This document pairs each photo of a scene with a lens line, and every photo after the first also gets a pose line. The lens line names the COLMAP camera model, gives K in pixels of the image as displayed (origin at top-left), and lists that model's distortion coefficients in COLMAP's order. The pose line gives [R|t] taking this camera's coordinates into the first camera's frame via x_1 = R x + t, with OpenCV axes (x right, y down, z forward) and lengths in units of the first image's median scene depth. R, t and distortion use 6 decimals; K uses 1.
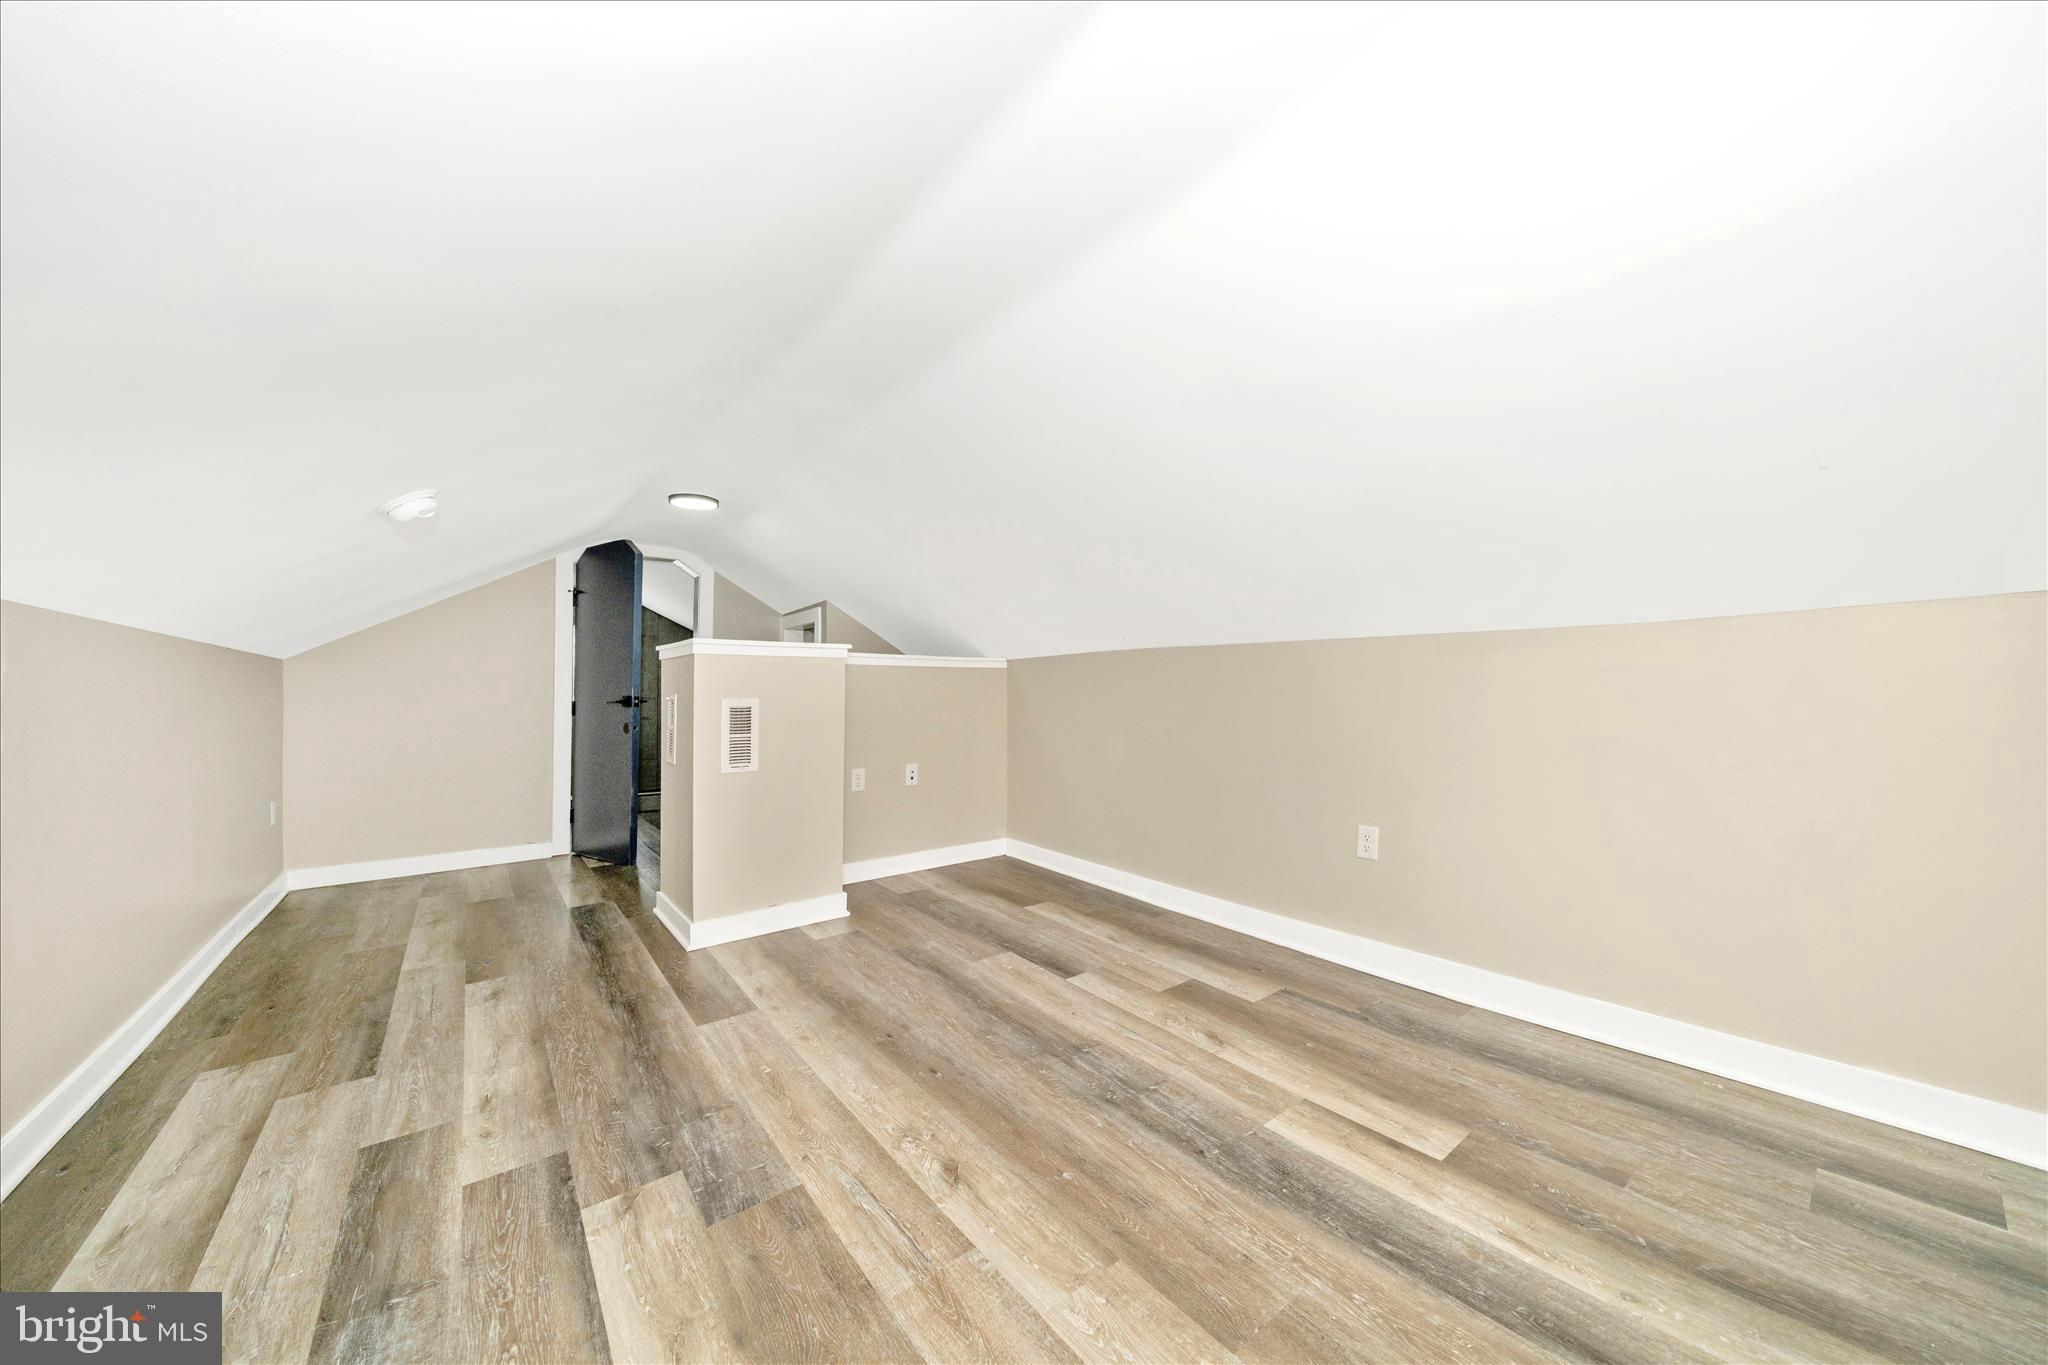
lens RADIAL K [[702.1, 0, 1020.6], [0, 702.1, 686.2], [0, 0, 1]] dist [-0.006344, -0.000281]
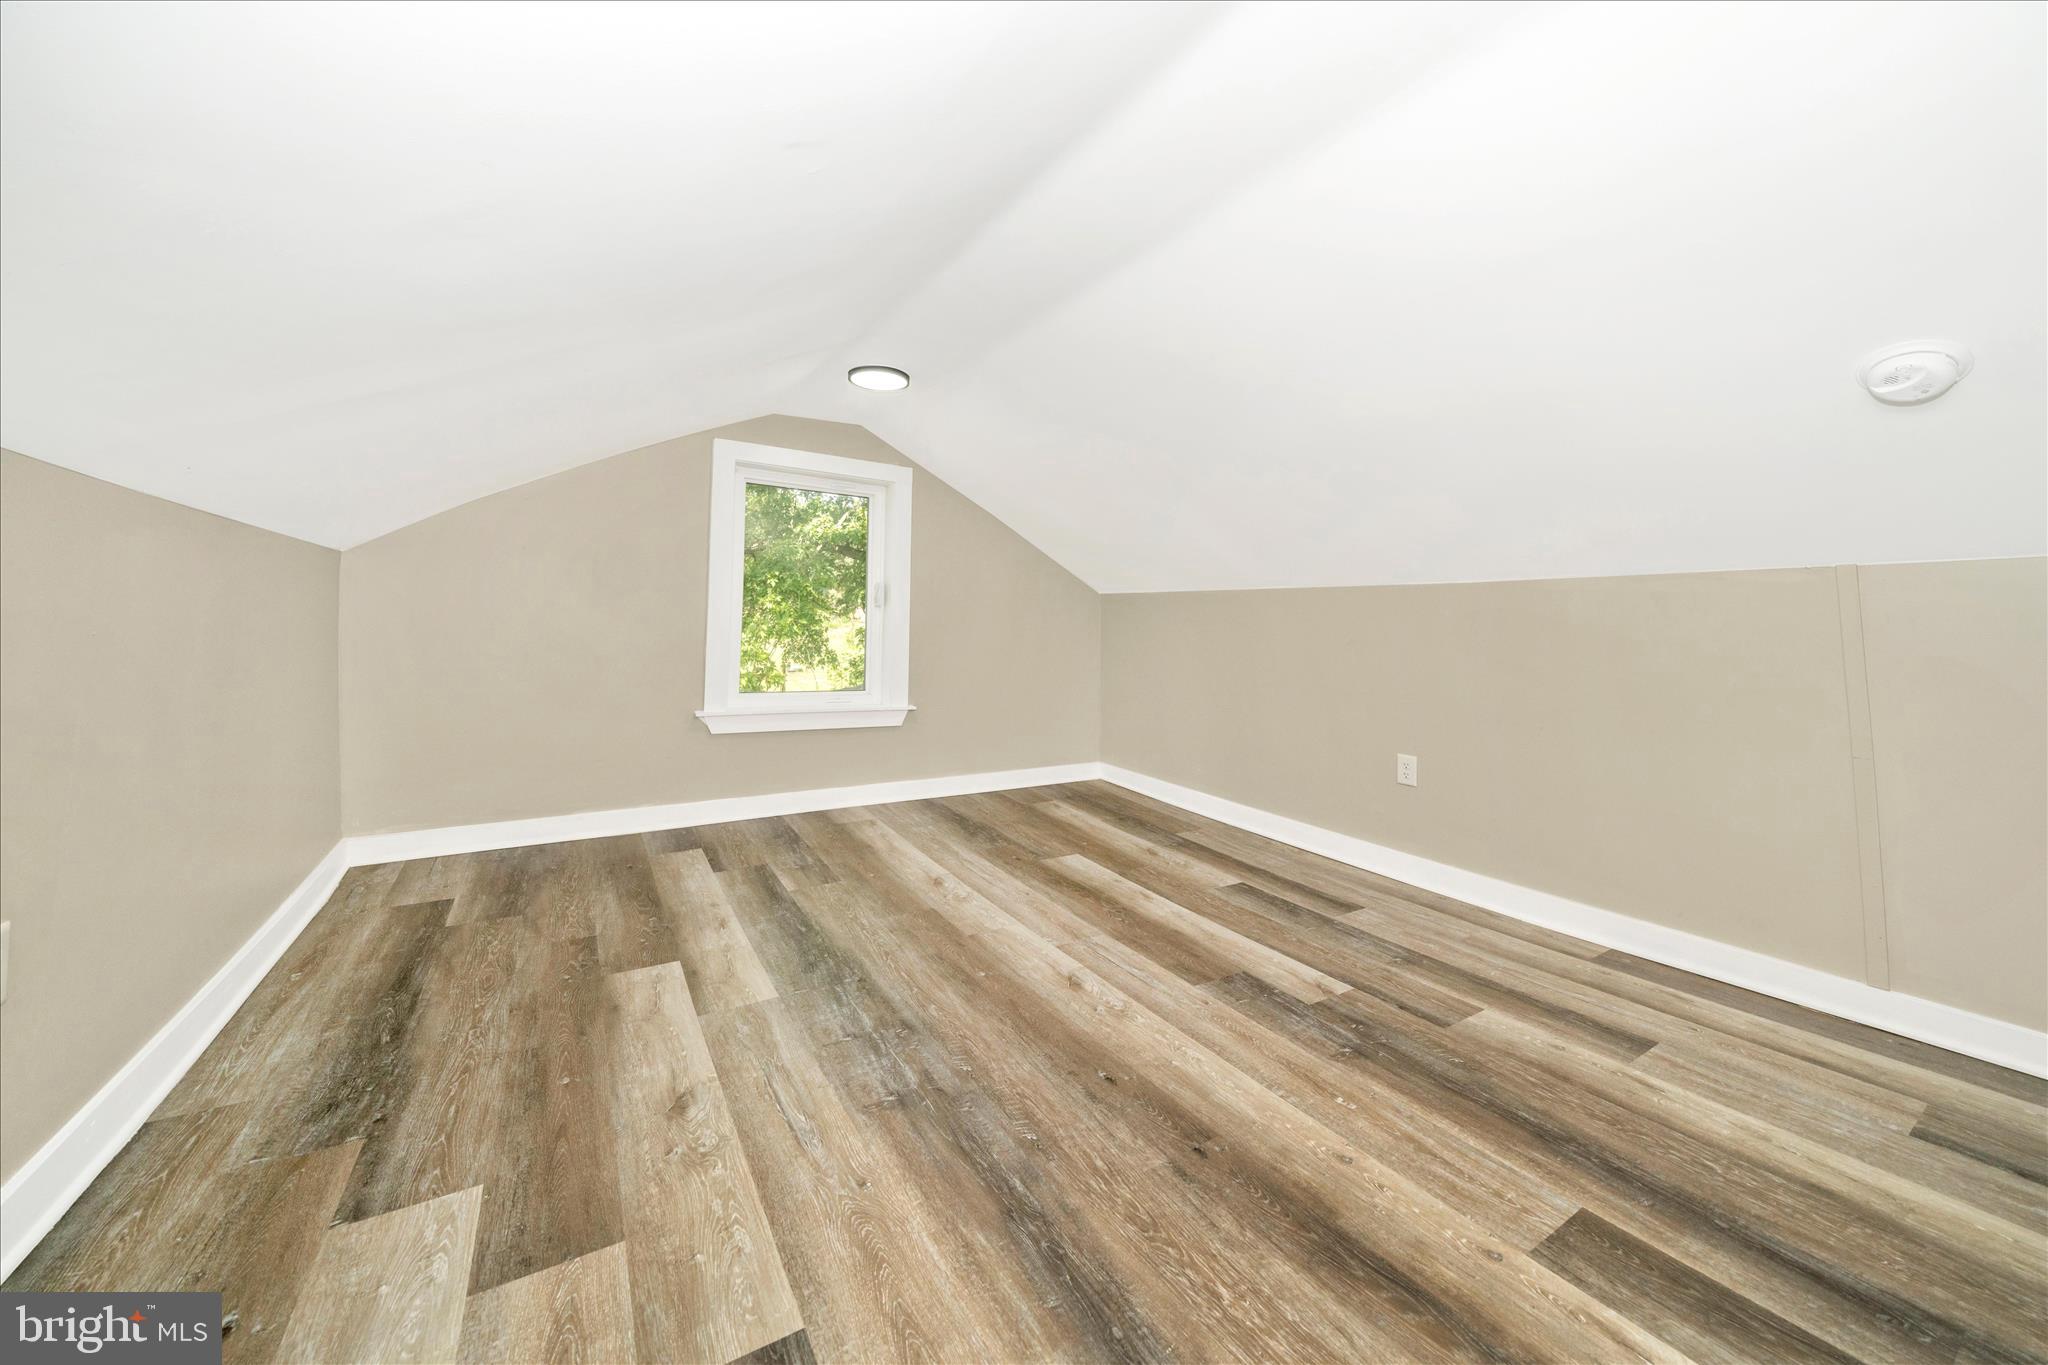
lens RADIAL K [[702.1, 0, 1023.3], [0, 702.1, 686.0], [0, 0, 1]] dist [-0.006344, -0.000281]
pose [[-0.993413, -0.028546, 0.110978, -0.112925], [-0.021030, 0.997442, 0.068312, 0.084994], [-0.112644, 0.065528, -0.991472, 1.886190]]
